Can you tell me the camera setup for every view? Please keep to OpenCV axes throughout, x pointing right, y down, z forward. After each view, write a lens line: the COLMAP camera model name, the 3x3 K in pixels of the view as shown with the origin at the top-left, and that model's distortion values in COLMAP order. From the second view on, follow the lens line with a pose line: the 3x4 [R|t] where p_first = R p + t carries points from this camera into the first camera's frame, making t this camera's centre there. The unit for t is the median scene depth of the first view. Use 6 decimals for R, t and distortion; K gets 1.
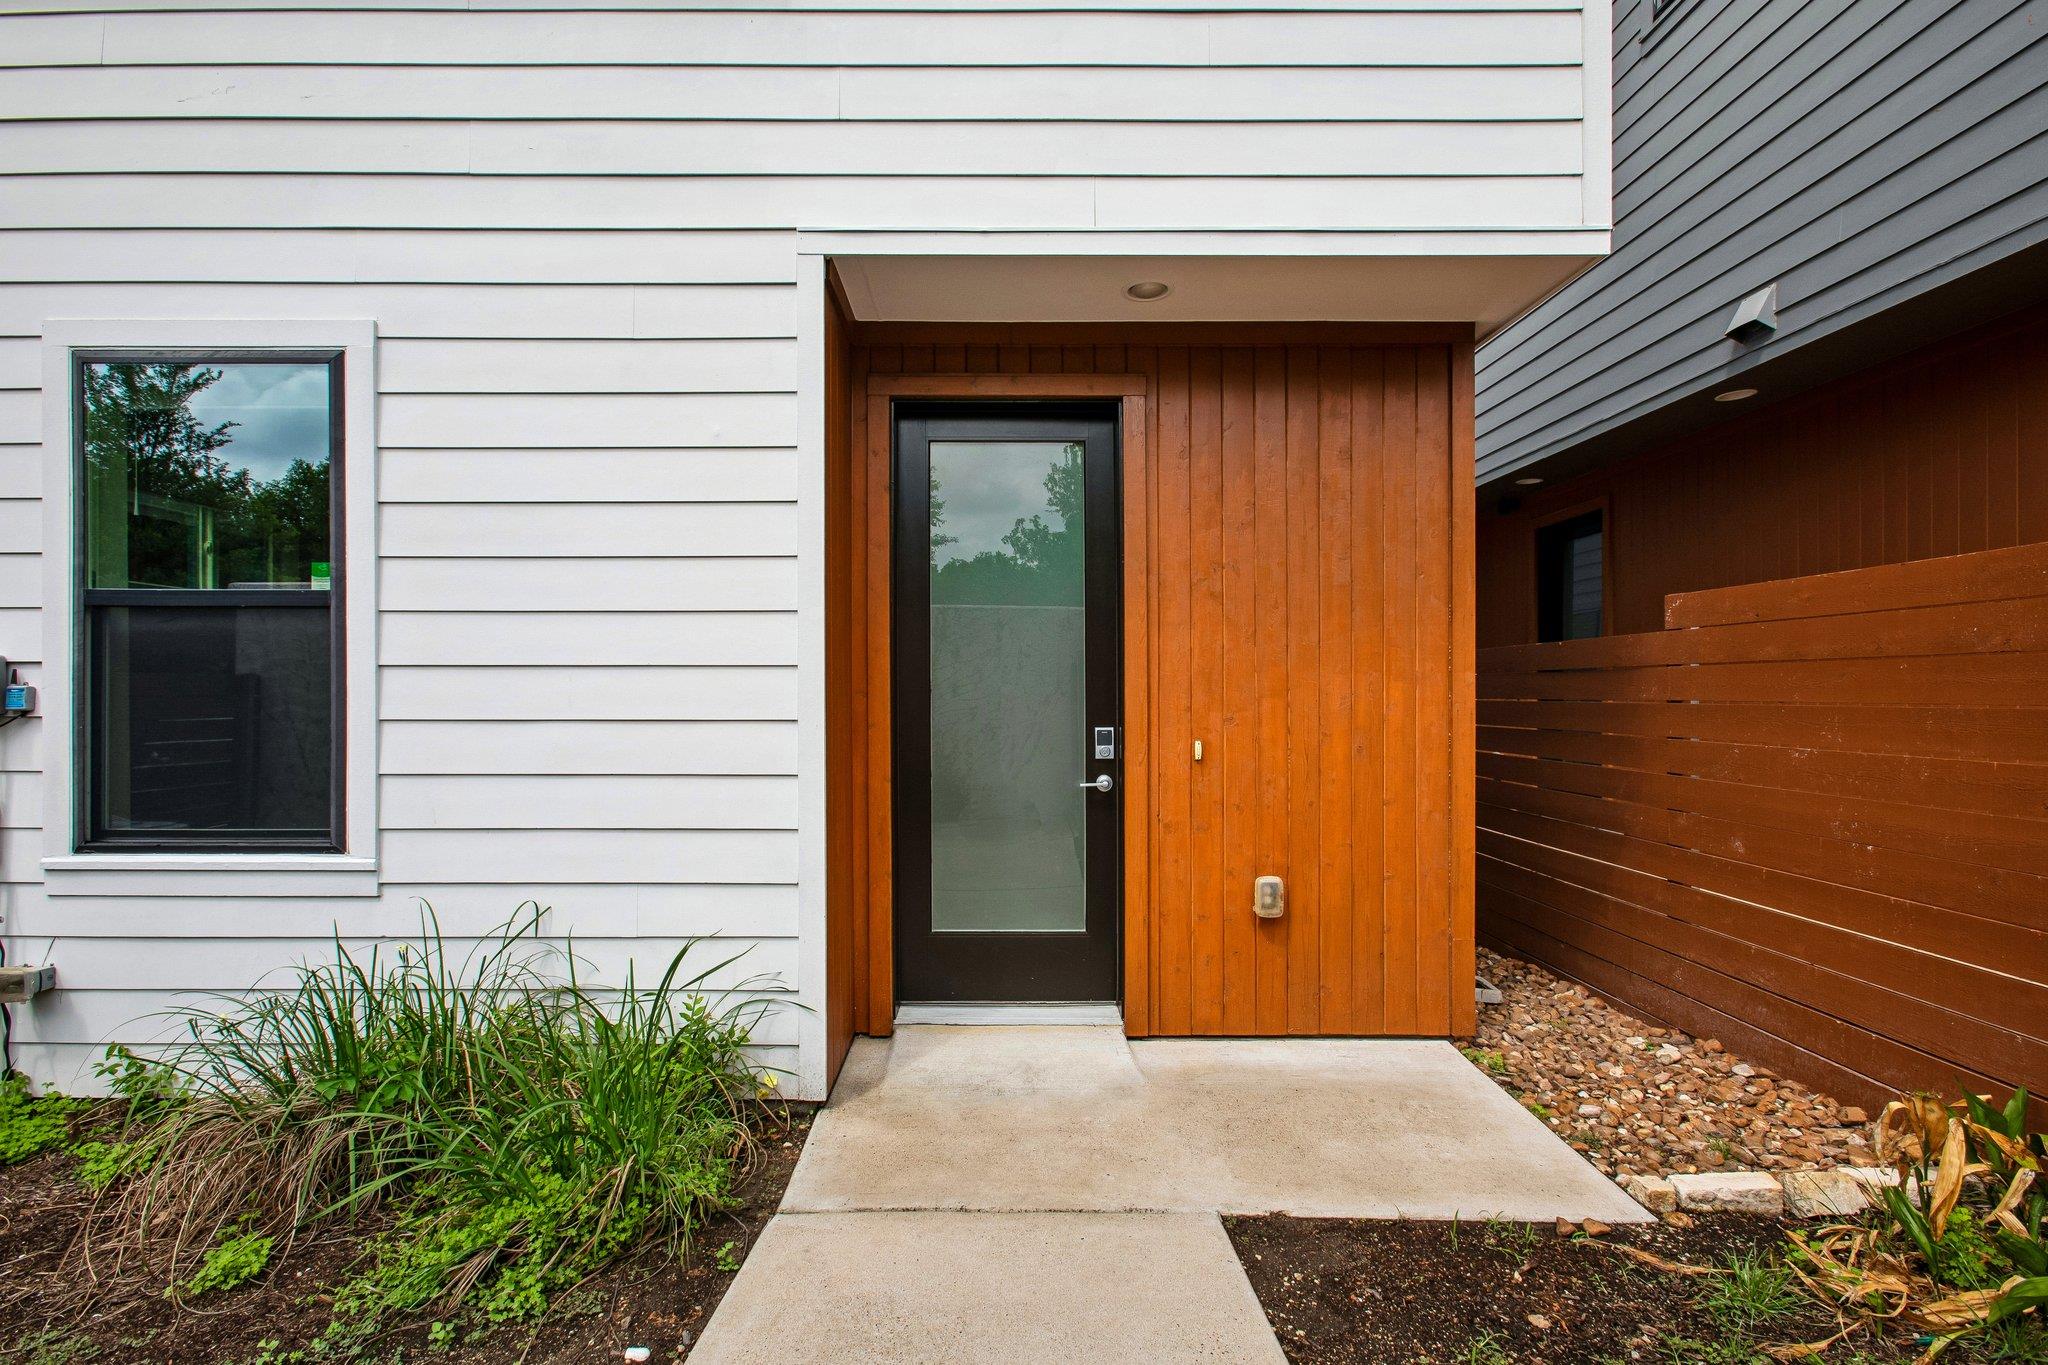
lens RADIAL K [[941.1, 0, 1022.8], [0, 941.1, 680.4], [0, 0, 1]] dist [-0.002724, 0.004455]
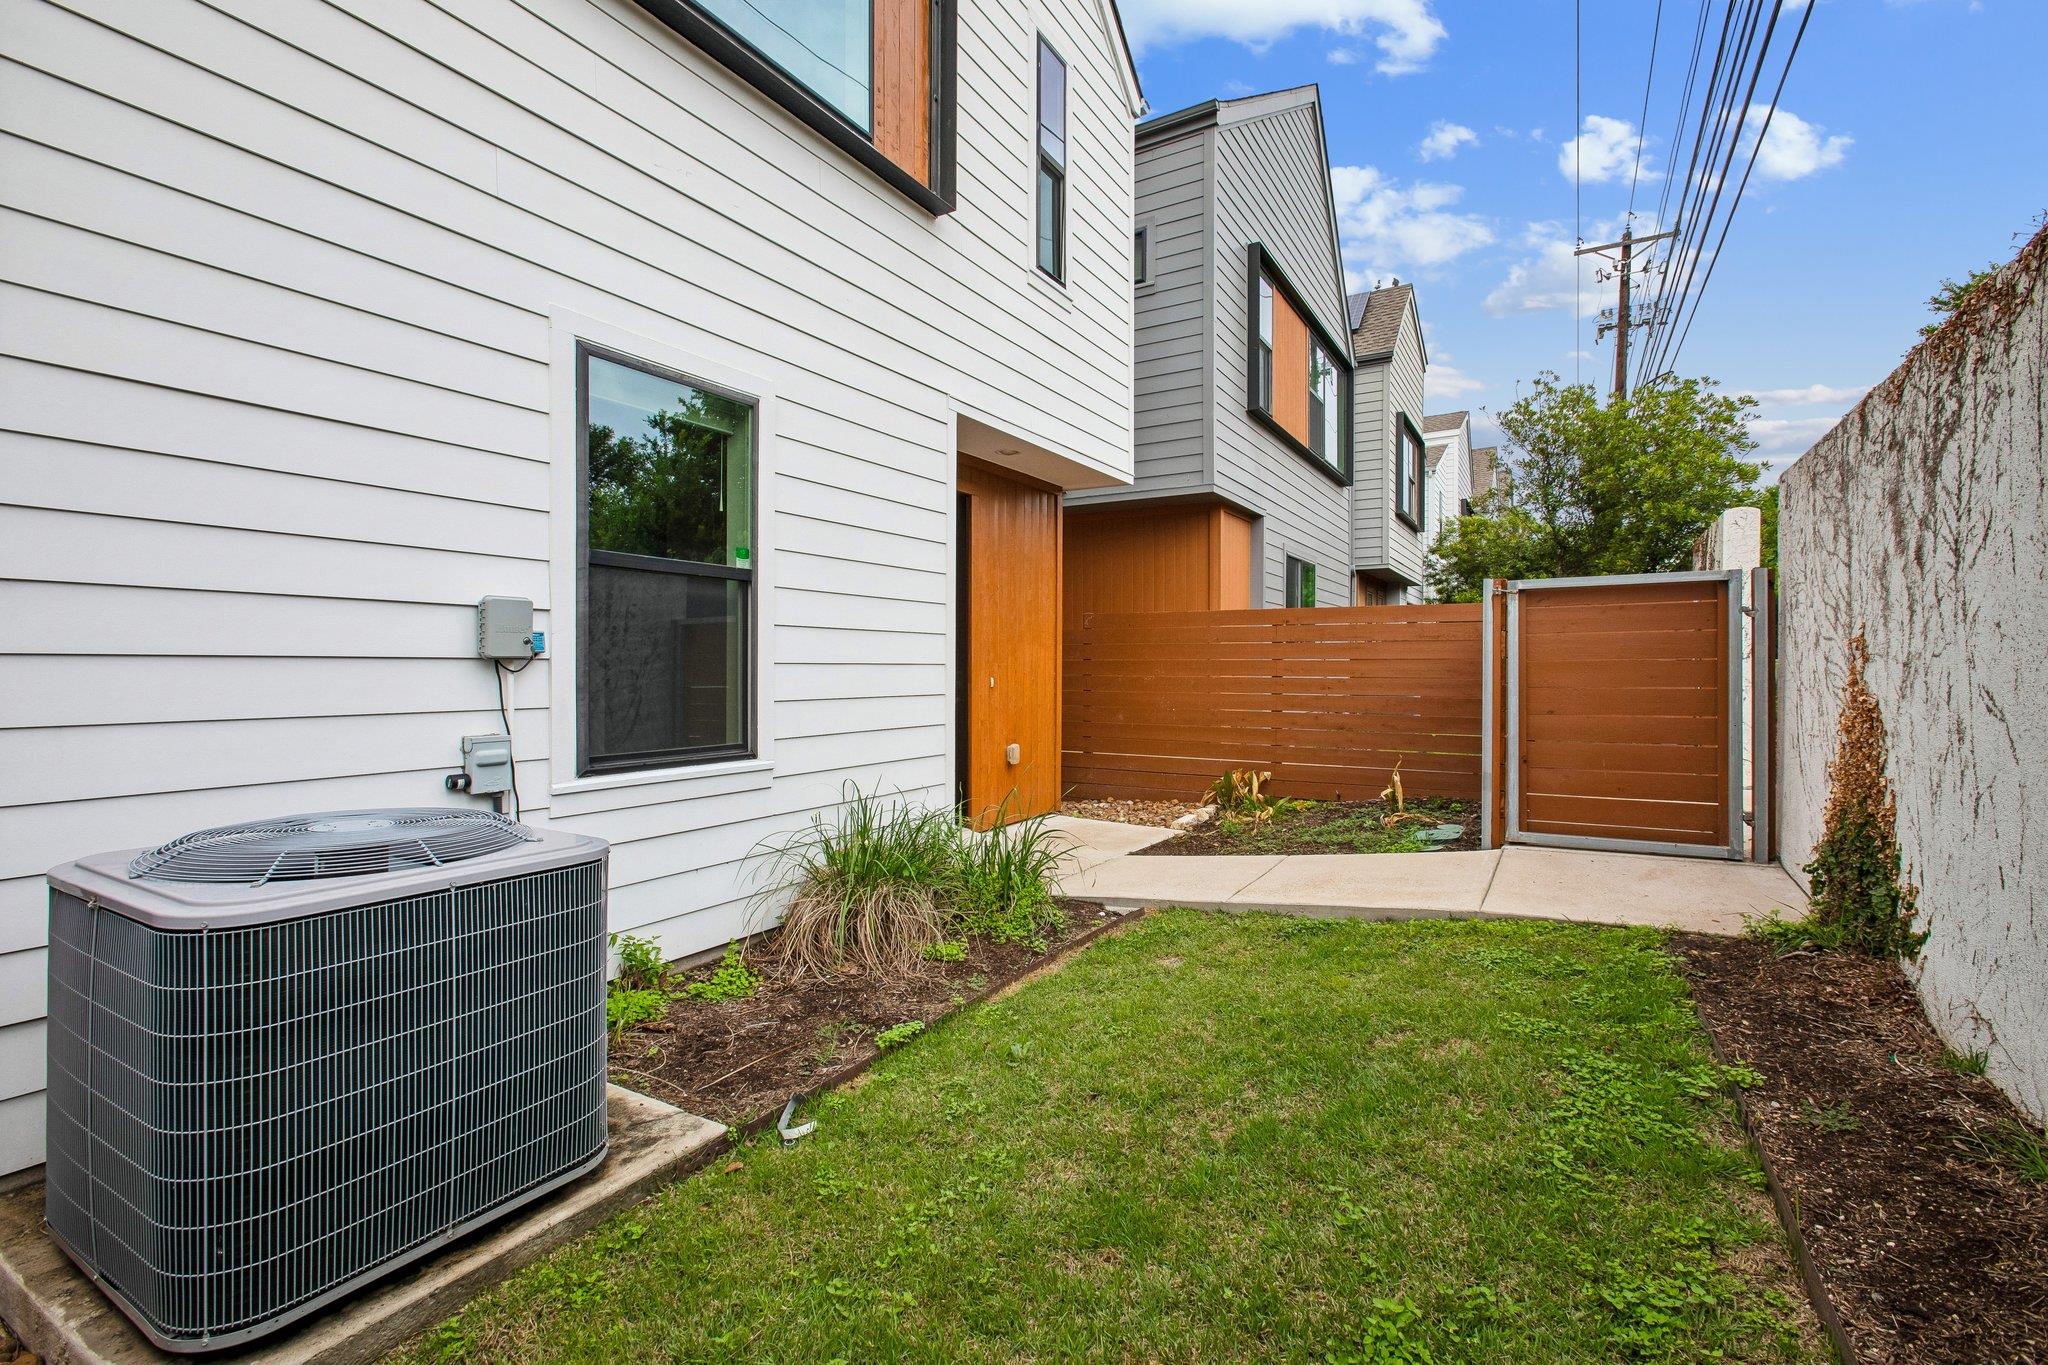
lens RADIAL K [[941.1, 0, 1017.8], [0, 941.1, 671.4], [0, 0, 1]] dist [-0.002724, 0.004455]
pose [[0.501472, -0.004521, 0.865162, -1.723979], [0.007970, 0.999968, 0.000606, 0.057923], [-0.865137, 0.006592, 0.501492, -0.030552]]
